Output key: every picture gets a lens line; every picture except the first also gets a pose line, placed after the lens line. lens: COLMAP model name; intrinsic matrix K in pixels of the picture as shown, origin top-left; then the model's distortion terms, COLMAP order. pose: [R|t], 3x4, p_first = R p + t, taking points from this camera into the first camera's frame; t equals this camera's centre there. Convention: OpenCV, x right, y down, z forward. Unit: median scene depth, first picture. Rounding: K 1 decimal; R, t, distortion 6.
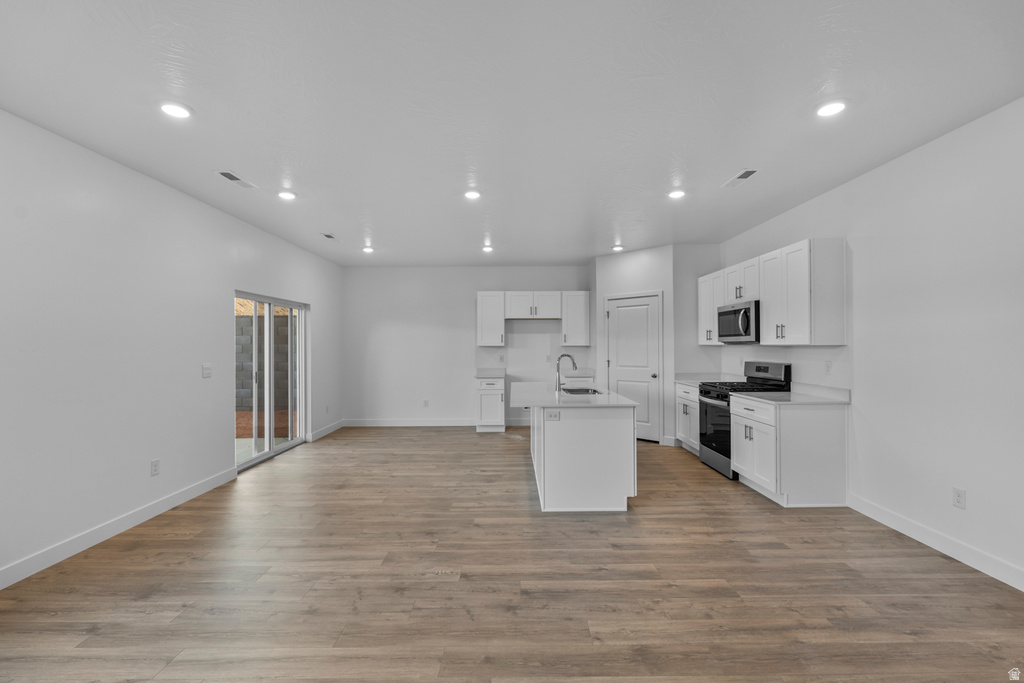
lens RADIAL K [[450.1, 0, 513.6], [0, 450.1, 344.3], [0, 0, 1]] dist [-0.009627, 0.002114]
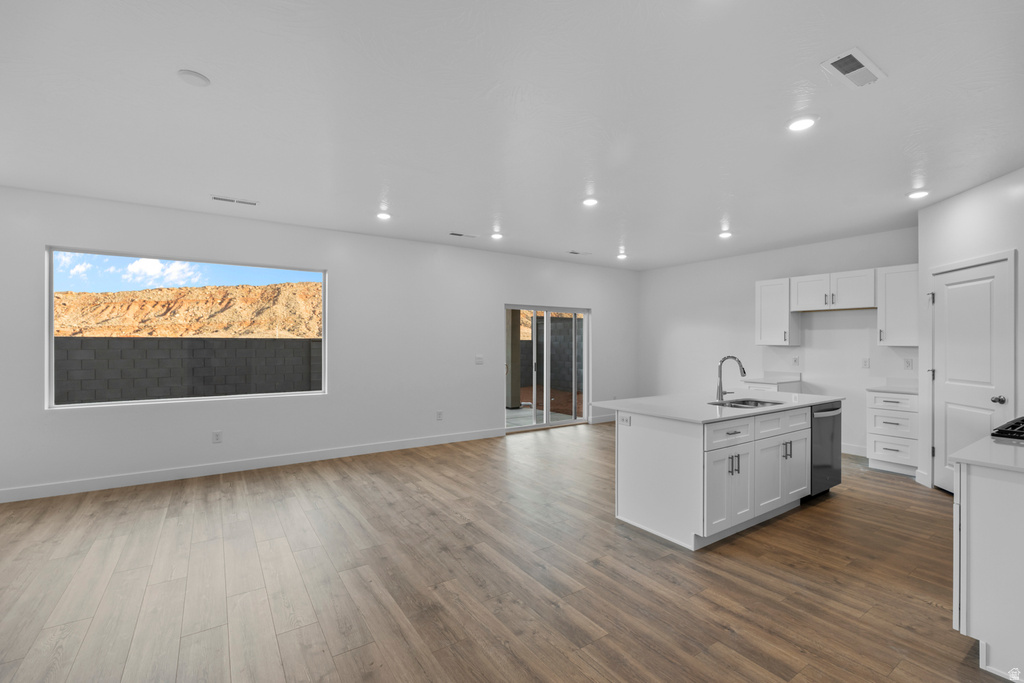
lens RADIAL K [[450.1, 0, 512.5], [0, 450.1, 342.8], [0, 0, 1]] dist [-0.009627, 0.002114]
pose [[0.556594, 0.005483, -0.830767, 0.484378], [-0.002595, 0.999985, 0.004861, -0.004546], [0.830781, -0.000550, 0.556600, 0.183490]]
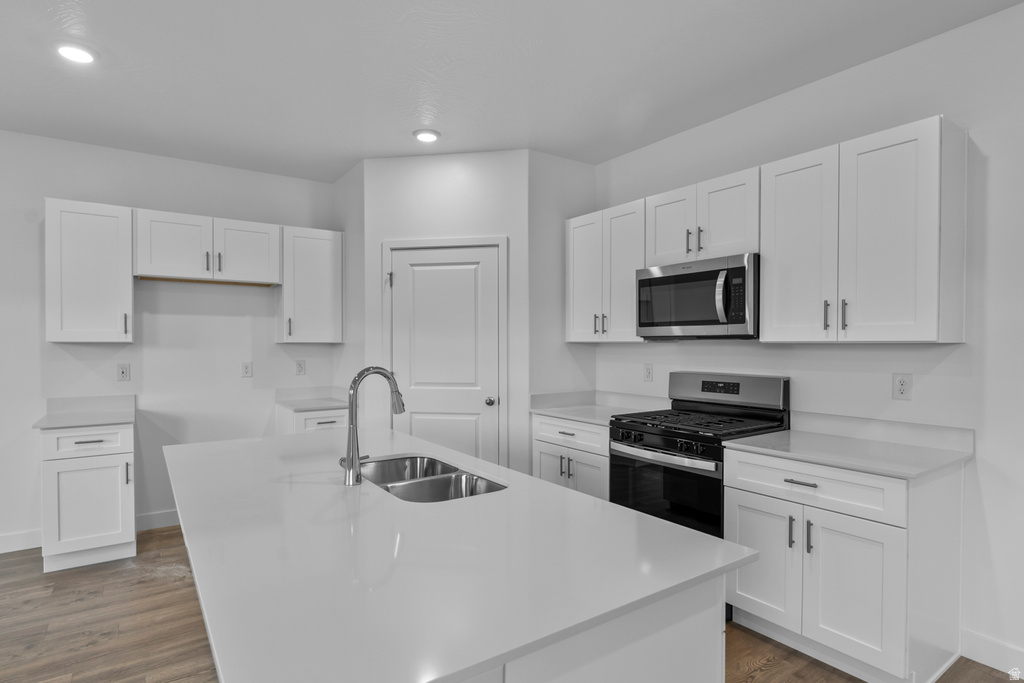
lens RADIAL K [[542.2, 0, 514.3], [0, 542.2, 351.7], [0, 0, 1]] dist [-0.012672, 0.003920]
pose [[0.820916, -0.004427, 0.571031, -0.020577], [-0.005941, 0.999850, 0.016292, 0.003009], [-0.571017, -0.016767, 0.820767, 0.524932]]
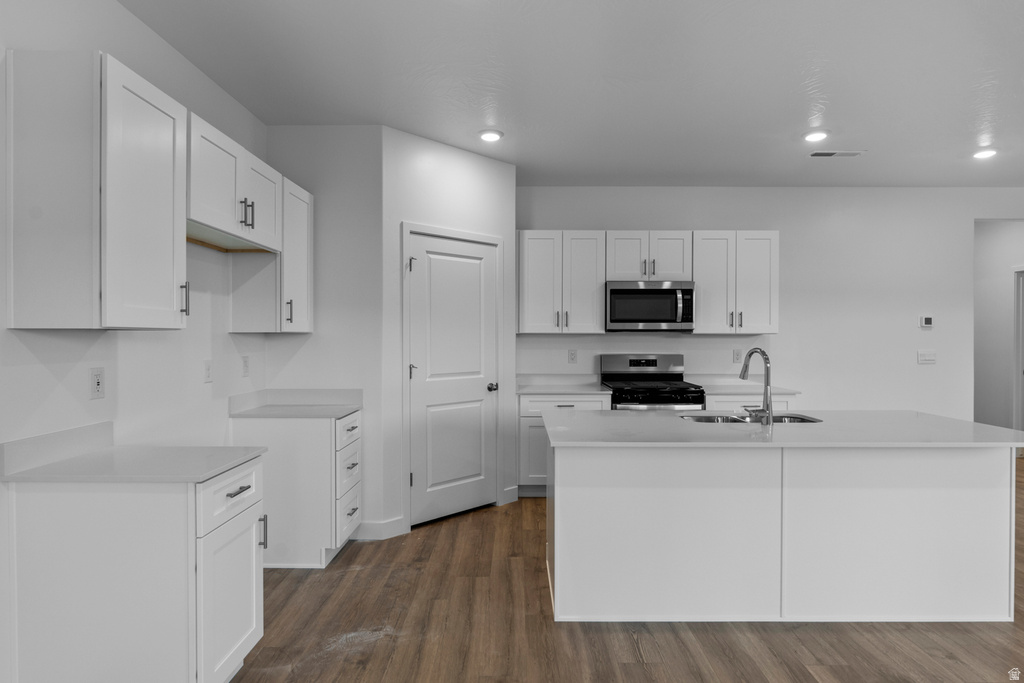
lens RADIAL K [[556.9, 0, 518.0], [0, 556.9, 340.2], [0, 0, 1]] dist [-0.003816, 0.000451]
pose [[0.006040, -0.000767, 0.999981, -0.420723], [-0.004194, 0.999991, 0.000792, 0.011556], [-0.999973, -0.004199, 0.006036, 1.062911]]
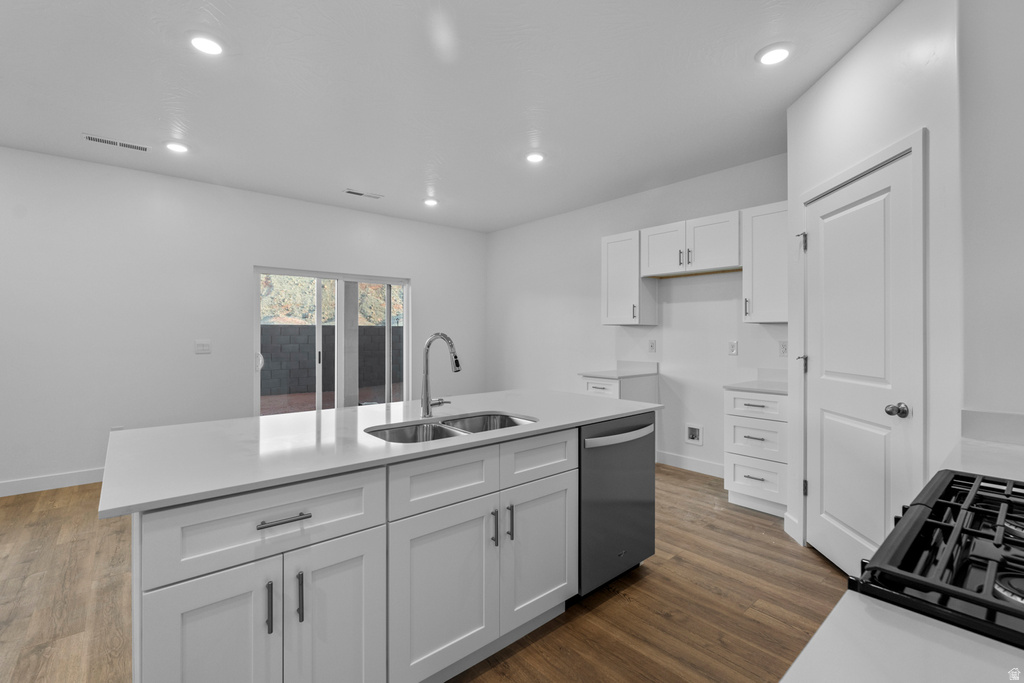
lens RADIAL K [[450.1, 0, 518.8], [0, 450.1, 333.3], [0, 0, 1]] dist [-0.009627, 0.002114]
pose [[0.652221, 0.004879, -0.758013, 0.414035], [-0.002222, 0.999987, 0.004525, 0.017019], [0.758026, -0.001267, 0.652224, 0.658099]]
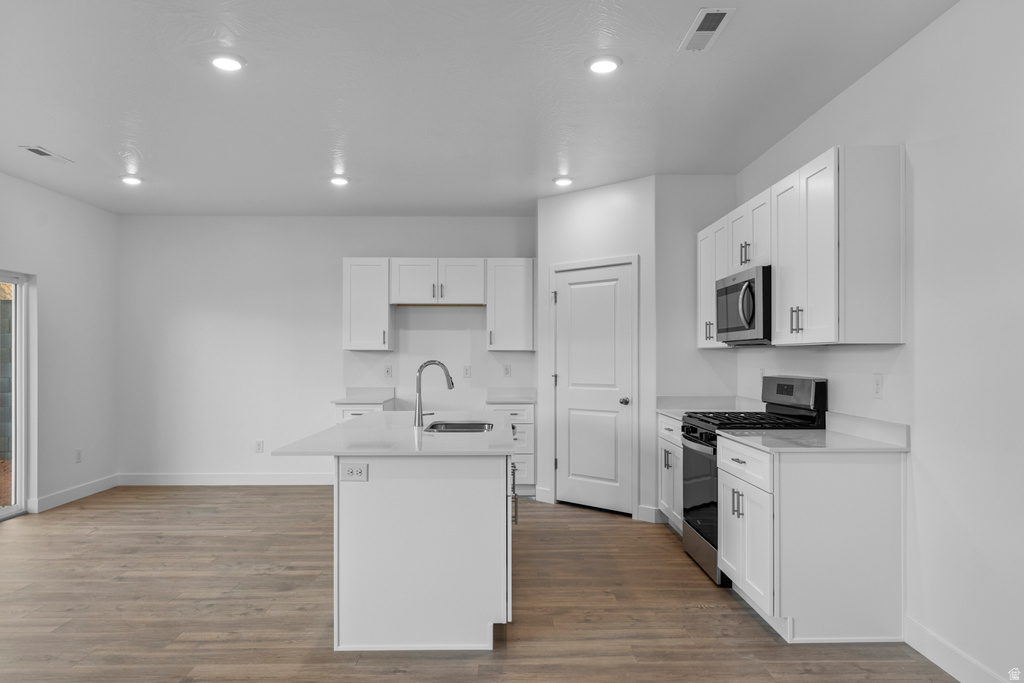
lens RADIAL K [[696.2, 0, 515.9], [0, 696.2, 355.4], [0, 0, 1]] dist [-0.005864, 0.004039]
pose [[0.999887, 0.005526, 0.013948, 0.174715], [-0.005539, 0.999984, 0.000883, 0.011903], [-0.013943, -0.000960, 0.999902, 0.110365]]
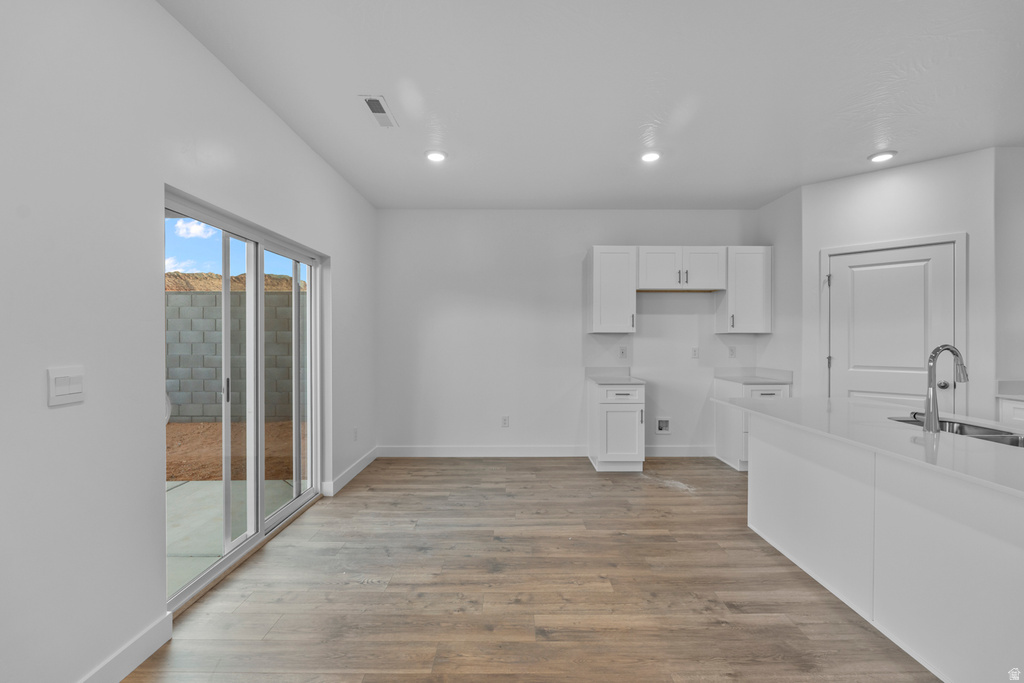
lens RADIAL K [[450.1, 0, 512.6], [0, 450.1, 339.4], [0, 0, 1]] dist [-0.009627, 0.002114]
pose [[0.999985, 0.005521, -0.000470, -0.250079], [-0.005518, 0.999967, 0.005912, 0.013625], [0.000502, -0.005909, 0.999982, 0.486102]]
